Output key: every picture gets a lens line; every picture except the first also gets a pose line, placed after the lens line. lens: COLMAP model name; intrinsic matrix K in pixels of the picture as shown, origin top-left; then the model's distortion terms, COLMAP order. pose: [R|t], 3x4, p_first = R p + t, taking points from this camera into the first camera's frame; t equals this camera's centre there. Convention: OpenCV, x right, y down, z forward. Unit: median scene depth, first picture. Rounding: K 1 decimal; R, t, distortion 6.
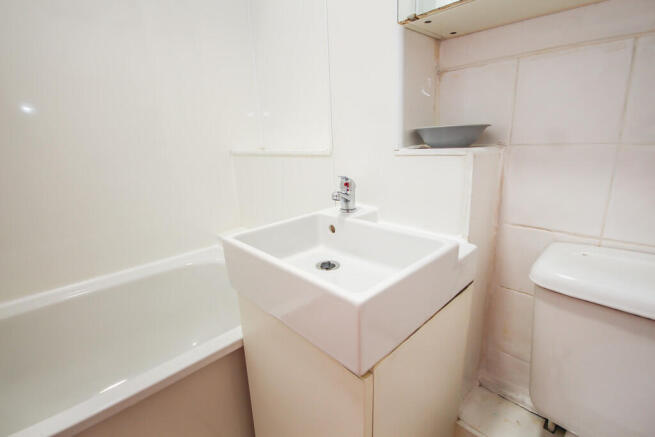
lens RADIAL K [[305.3, 0, 324.3], [0, 305.3, 216.5], [0, 0, 1]] dist [-0.001065, -0.000196]
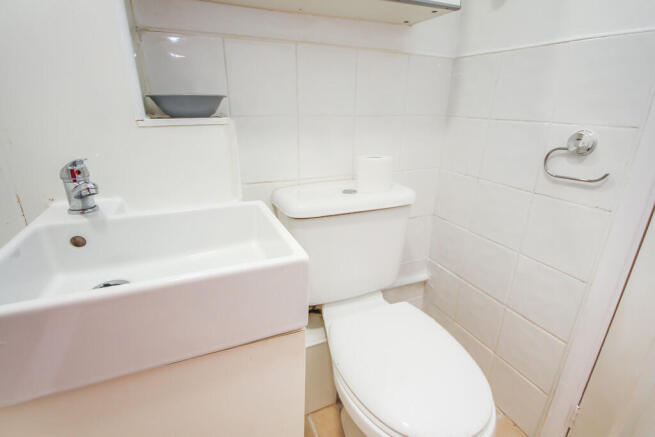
lens RADIAL K [[305.3, 0, 324.3], [0, 305.3, 216.5], [0, 0, 1]] dist [-0.001065, -0.000196]
pose [[0.350795, -0.276737, 0.894628, -0.397802], [0.210894, 0.954142, 0.212452, -0.042786], [-0.912396, 0.114145, 0.393071, 0.267079]]
